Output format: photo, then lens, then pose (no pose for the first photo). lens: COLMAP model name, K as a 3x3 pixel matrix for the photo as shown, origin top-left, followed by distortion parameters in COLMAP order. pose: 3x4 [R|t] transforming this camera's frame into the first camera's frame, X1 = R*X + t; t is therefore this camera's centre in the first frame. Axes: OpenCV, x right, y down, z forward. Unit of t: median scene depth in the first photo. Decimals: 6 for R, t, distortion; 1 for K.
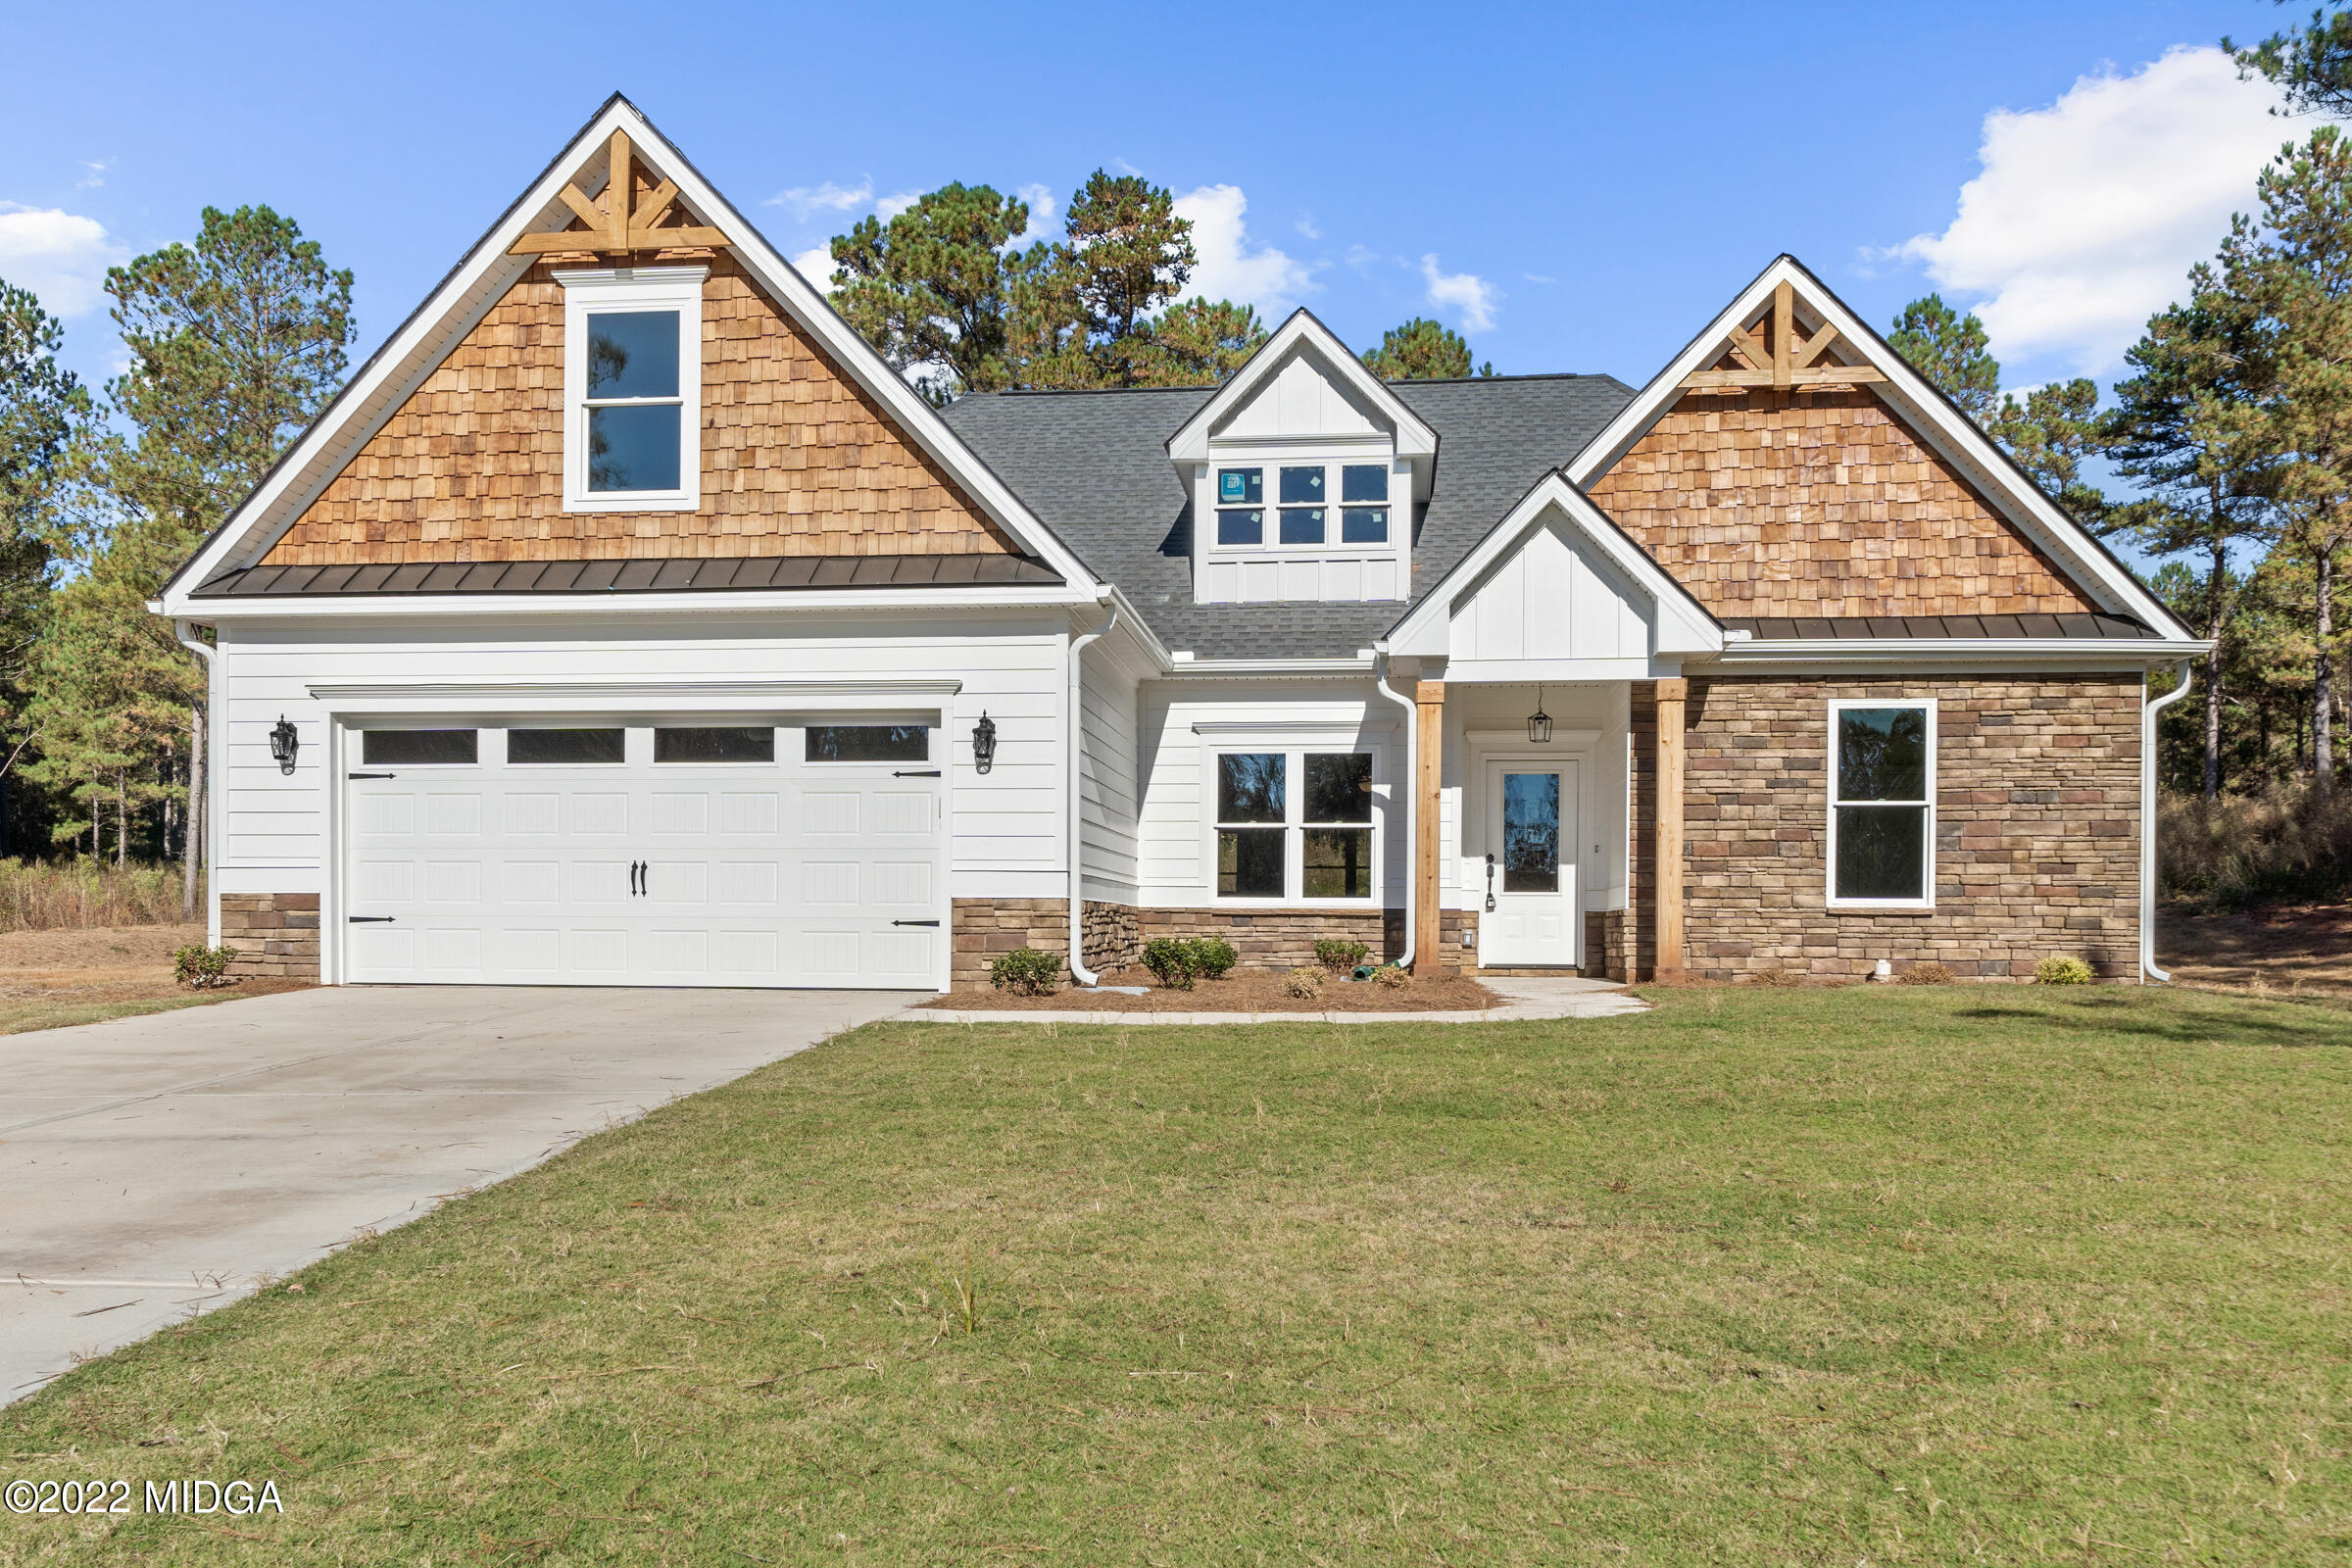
lens RADIAL K [[1657.3, 0, 1220.9], [0, 1657.3, 930.9], [0, 0, 1]] dist [0.000179, -0.000038]
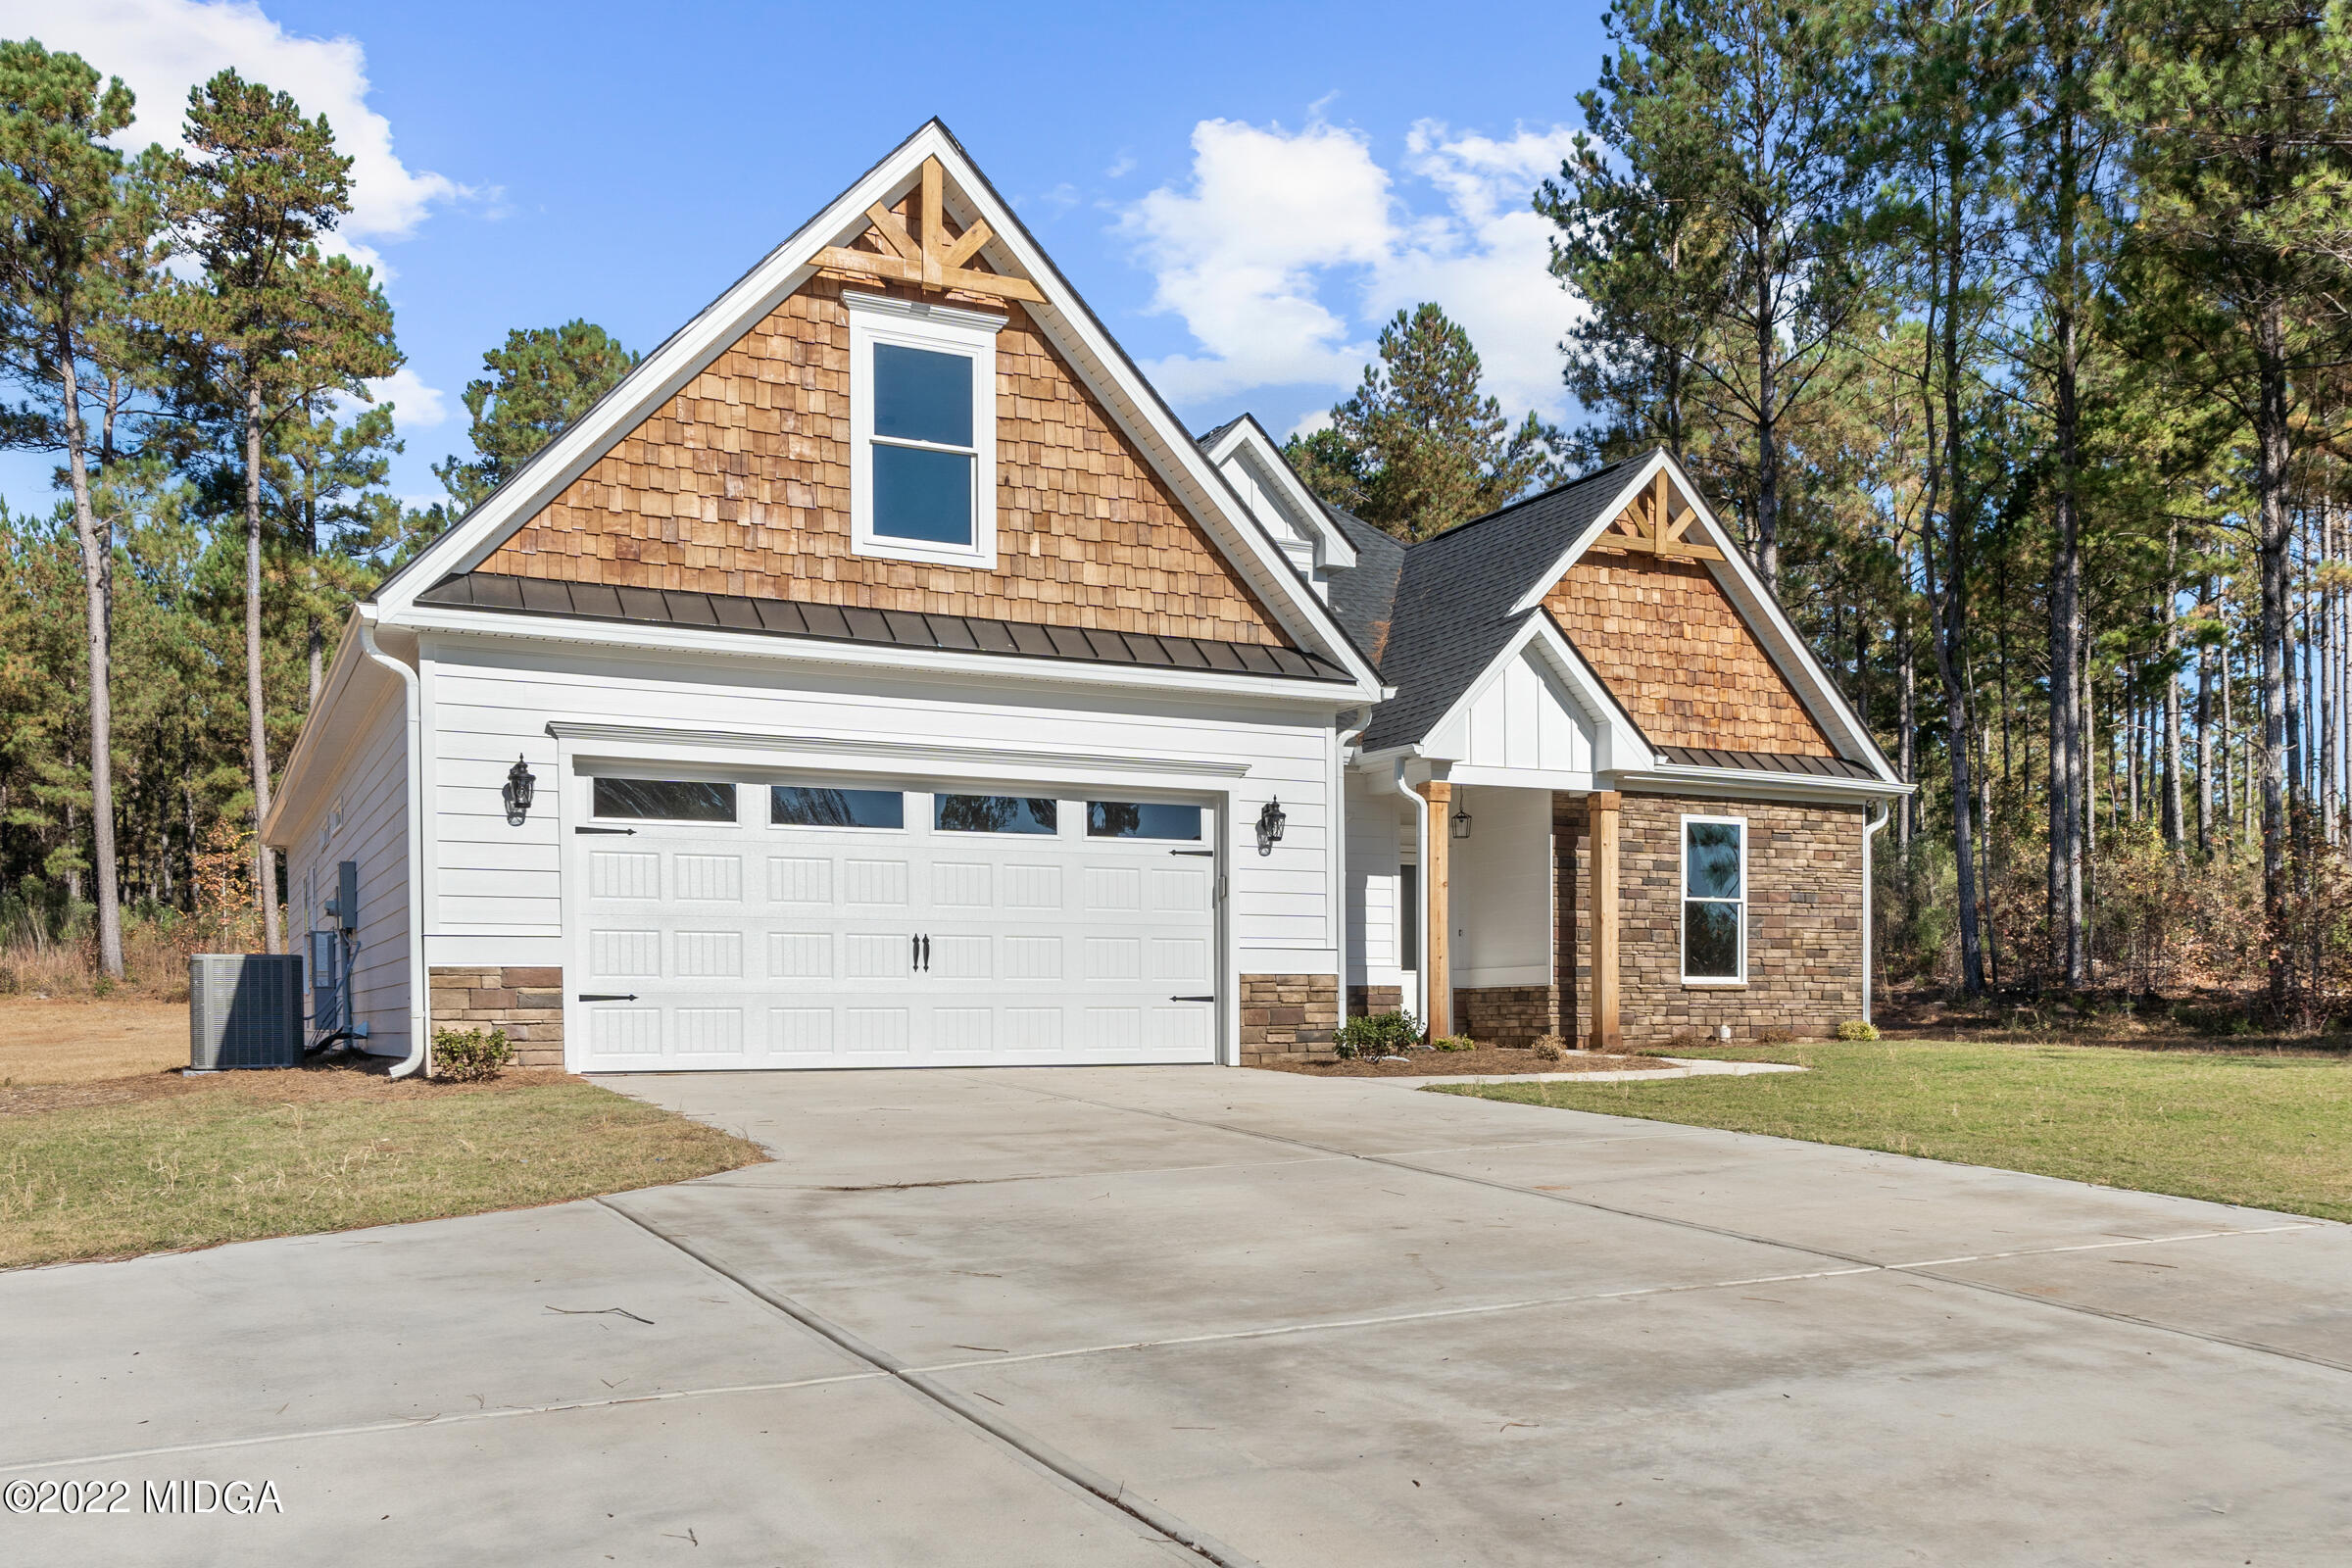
lens RADIAL K [[1819.7, 0, 1177.8], [0, 1819.7, 1030.5], [0, 0, 1]] dist [-0.003631, 0.001775]
pose [[0.860522, -0.013510, 0.509234, -0.649969], [0.008930, 0.999895, 0.011438, 0.001701], [-0.509335, -0.005295, 0.860552, 0.031539]]
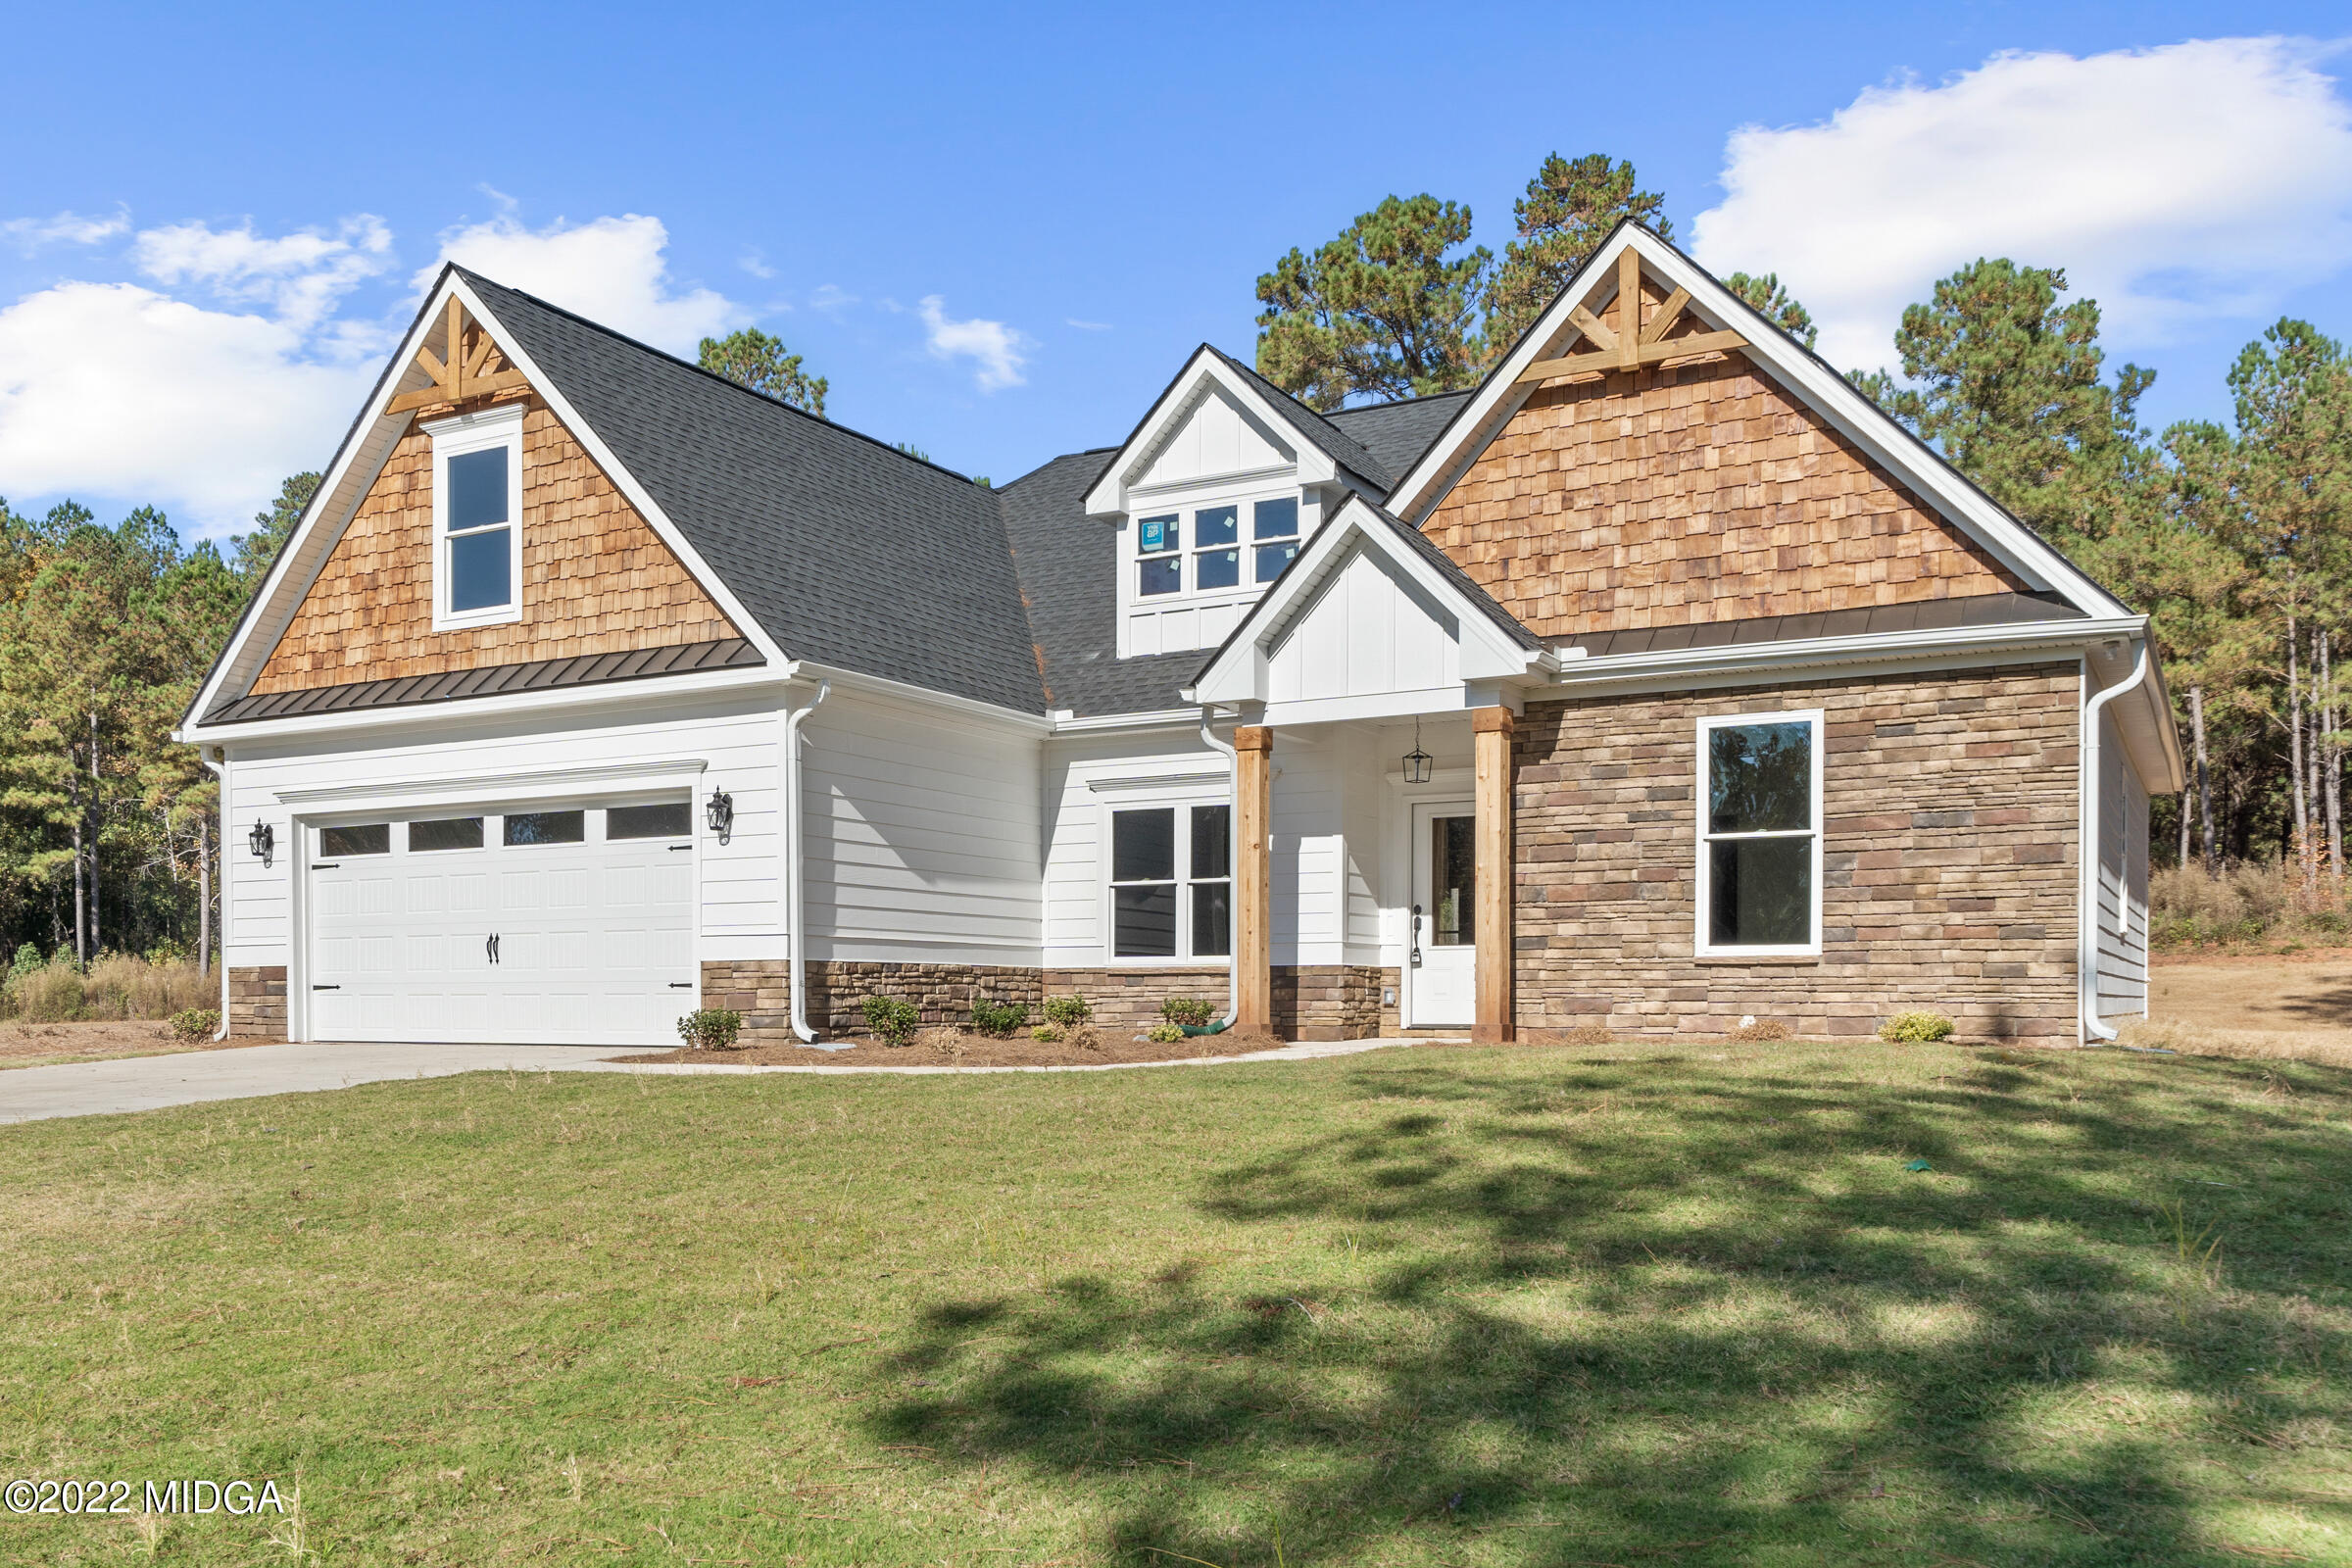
lens RADIAL K [[1814.8, 0, 1177.2], [0, 1814.8, 1011.8], [0, 0, 1]] dist [-0.001268, 0.004694]
pose [[0.930459, -0.005855, -0.366349, 0.467457], [0.007983, 0.999959, 0.004294, 0.008681], [0.366309, -0.006920, 0.930468, 0.011447]]
